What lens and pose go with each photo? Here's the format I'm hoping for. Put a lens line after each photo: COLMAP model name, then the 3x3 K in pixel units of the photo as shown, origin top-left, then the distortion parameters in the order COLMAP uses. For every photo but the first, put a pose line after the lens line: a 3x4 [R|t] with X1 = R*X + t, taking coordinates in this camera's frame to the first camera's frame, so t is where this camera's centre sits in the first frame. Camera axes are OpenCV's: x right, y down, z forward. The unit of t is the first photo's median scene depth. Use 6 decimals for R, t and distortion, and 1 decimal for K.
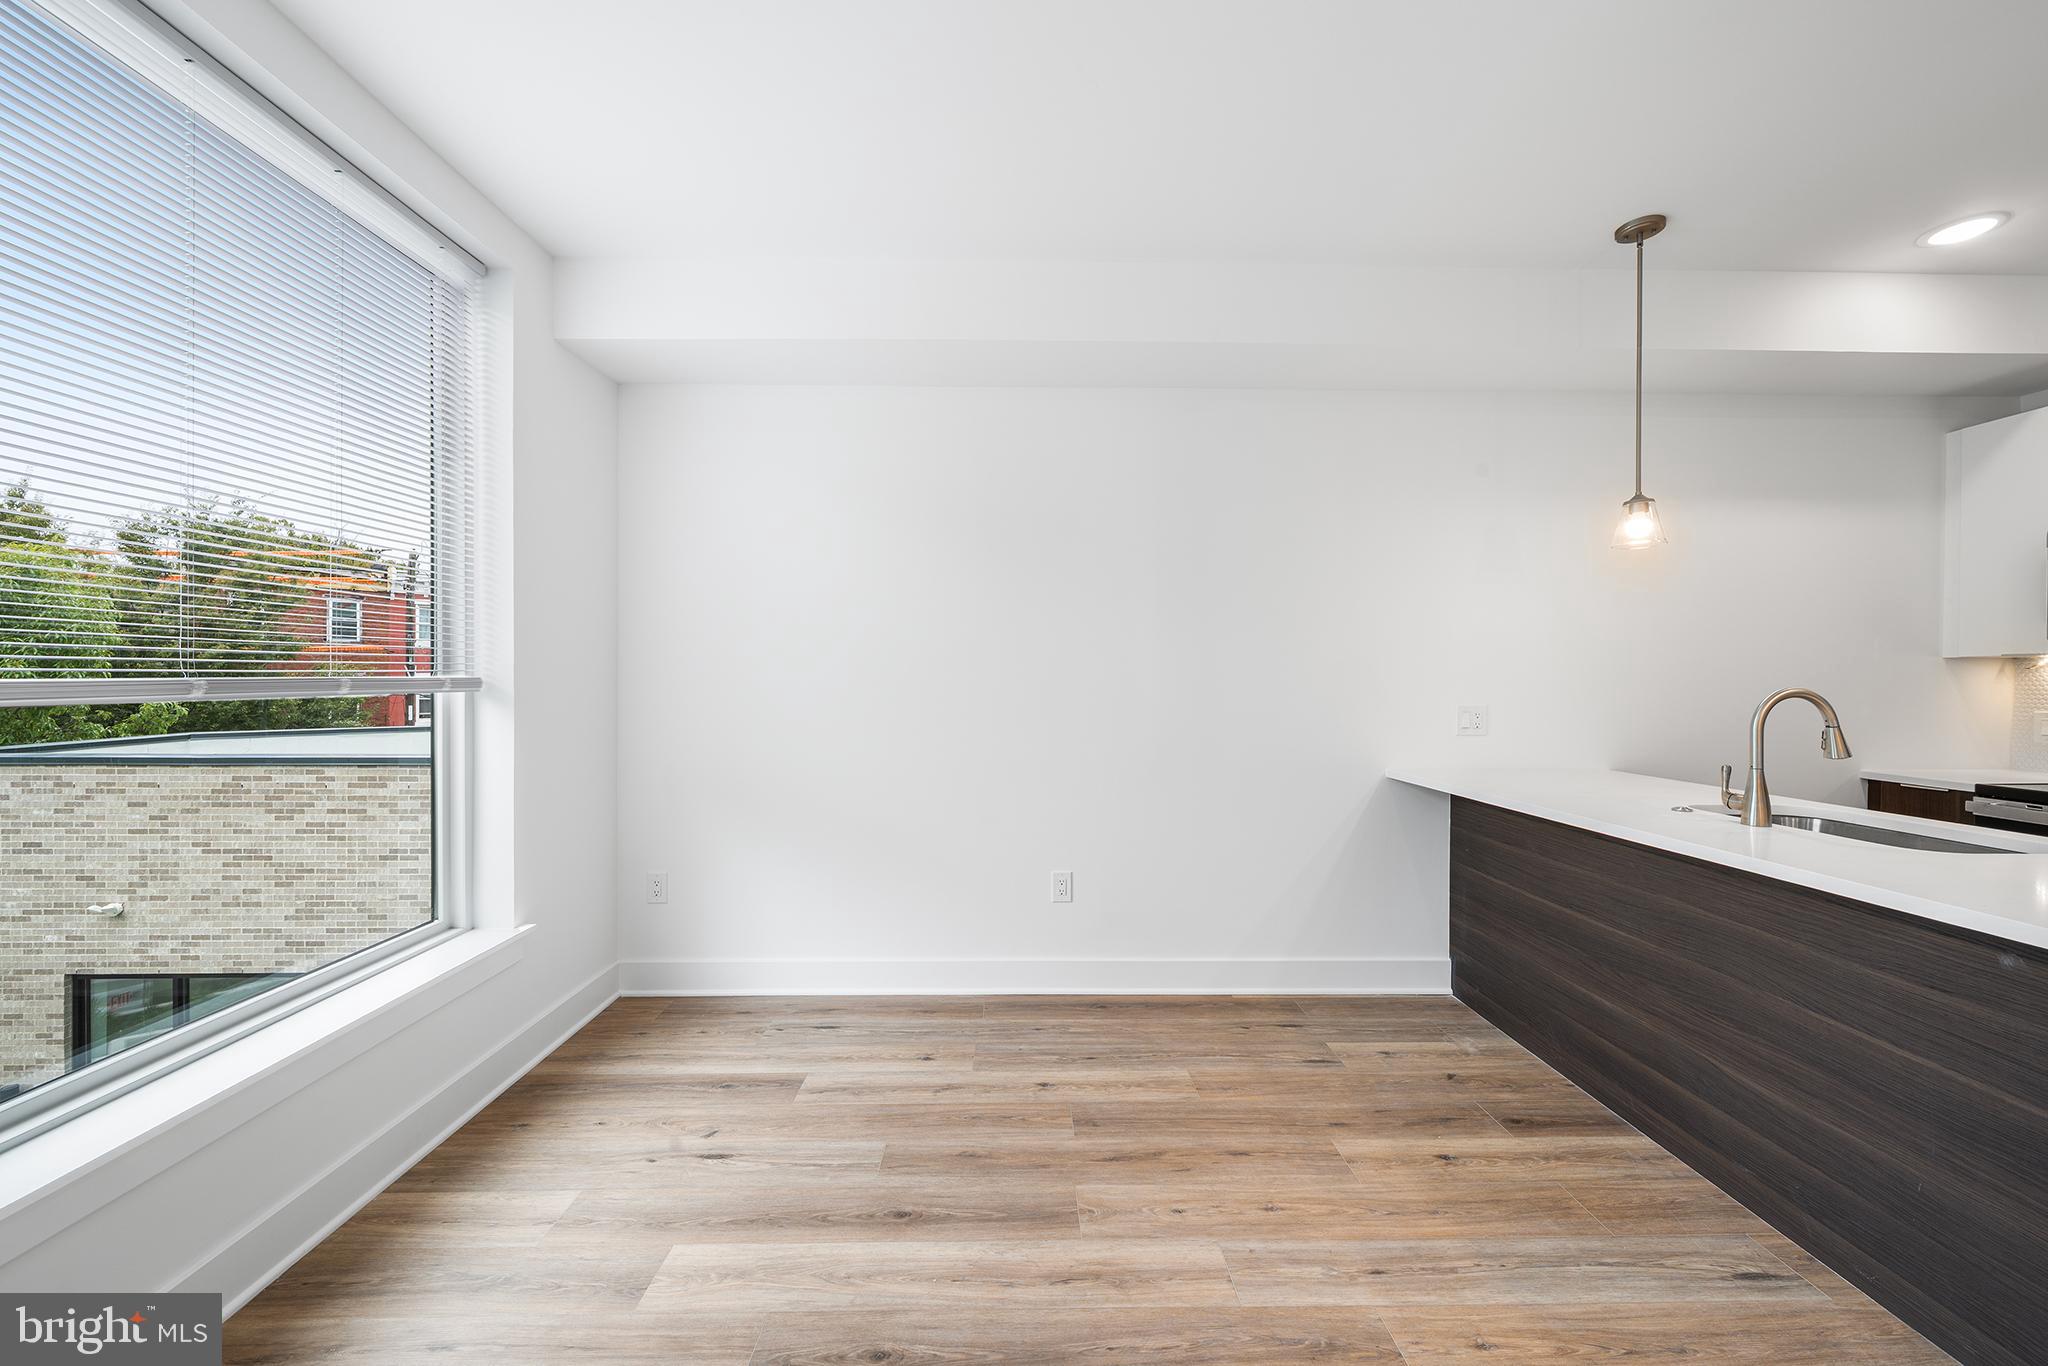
lens RADIAL K [[750.0, 0, 1017.2], [0, 750.0, 686.8], [0, 0, 1]] dist [0.005491, -0.000066]
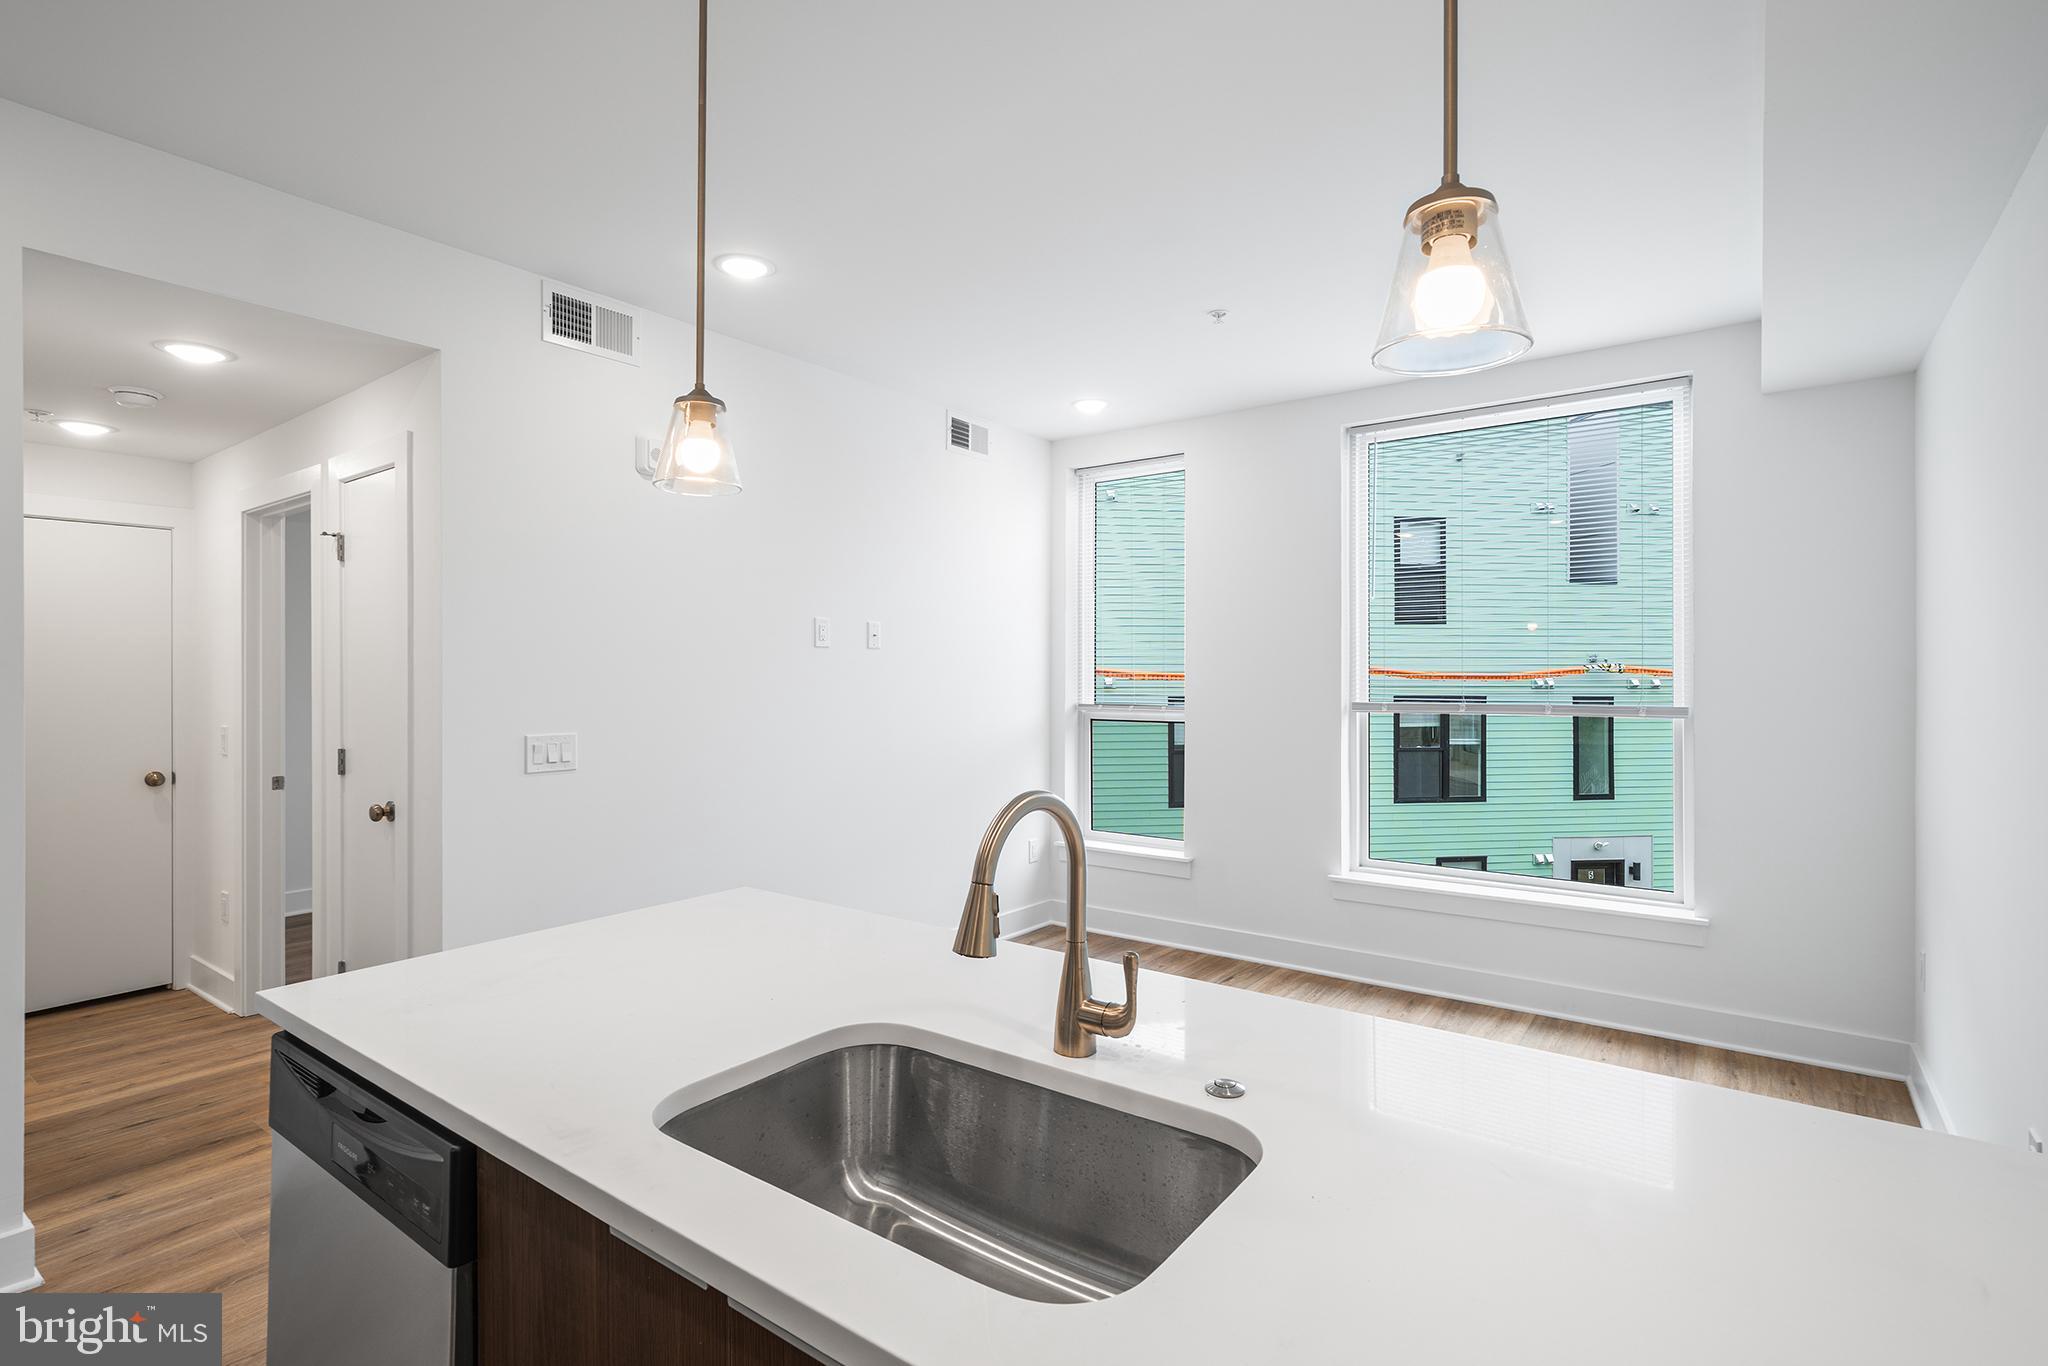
lens RADIAL K [[978.4, 0, 1029.1], [0, 978.4, 676.4], [0, 0, 1]] dist [0.003329, 0.000606]
pose [[-0.594190, -0.001669, -0.804323, 1.224519], [-0.013562, 0.999876, 0.007943, -0.061200], [0.804210, 0.015628, -0.594140, 1.072596]]
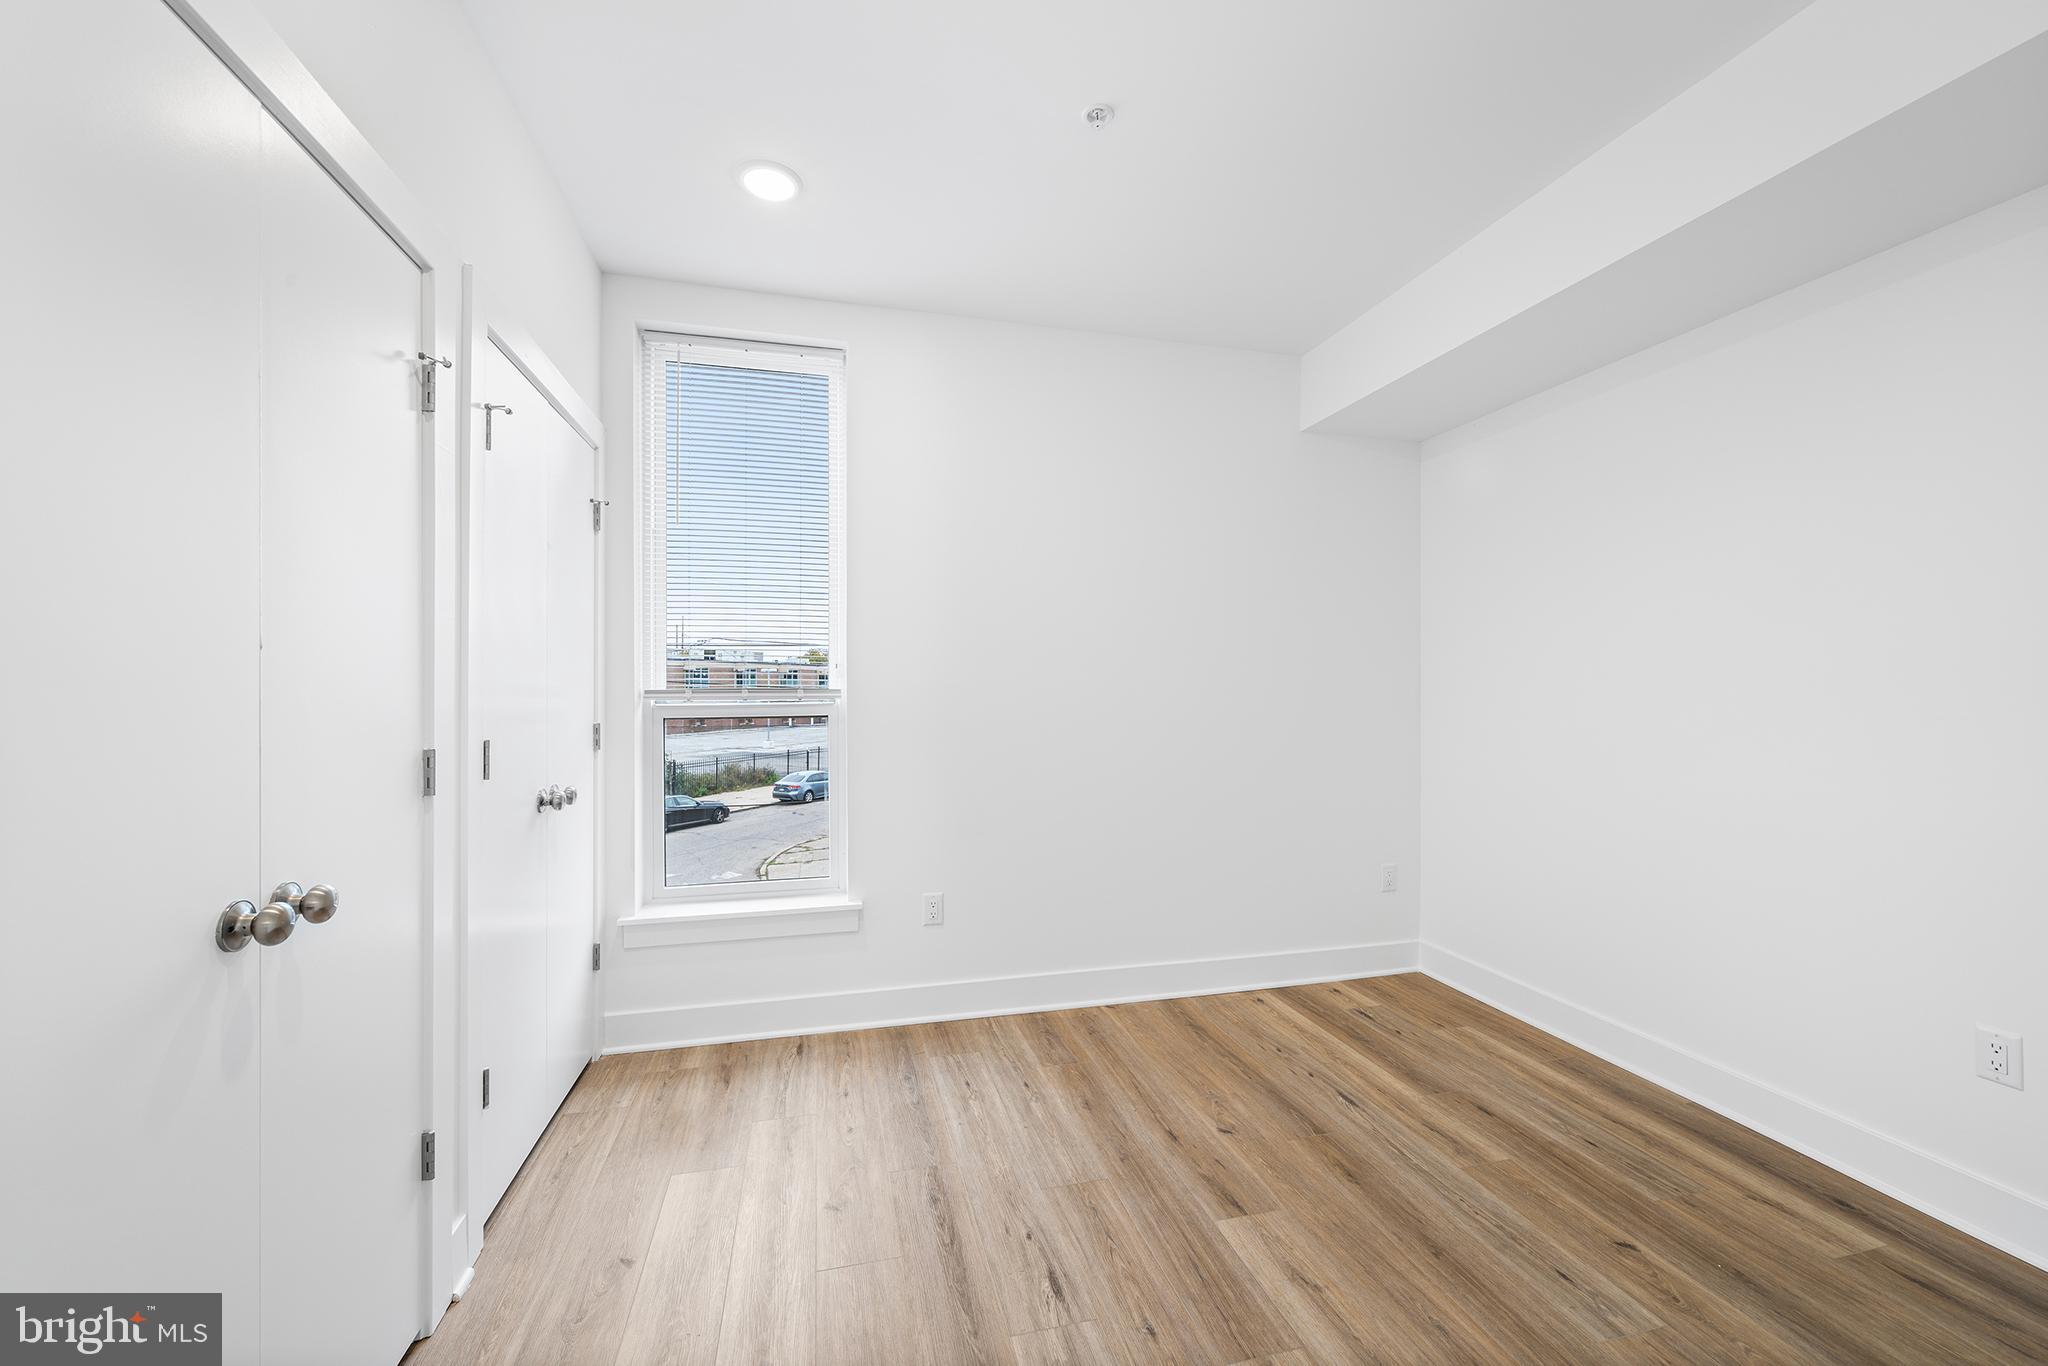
lens RADIAL K [[852.8, 0, 1040.1], [0, 852.8, 695.6], [0, 0, 1]] dist [-0.001373, 0.000403]
pose [[0.245046, 0.005386, -0.969496, 0.699906], [-0.009856, 0.999947, 0.003064, 0.006427], [0.969461, 0.008805, 0.245086, 0.062708]]
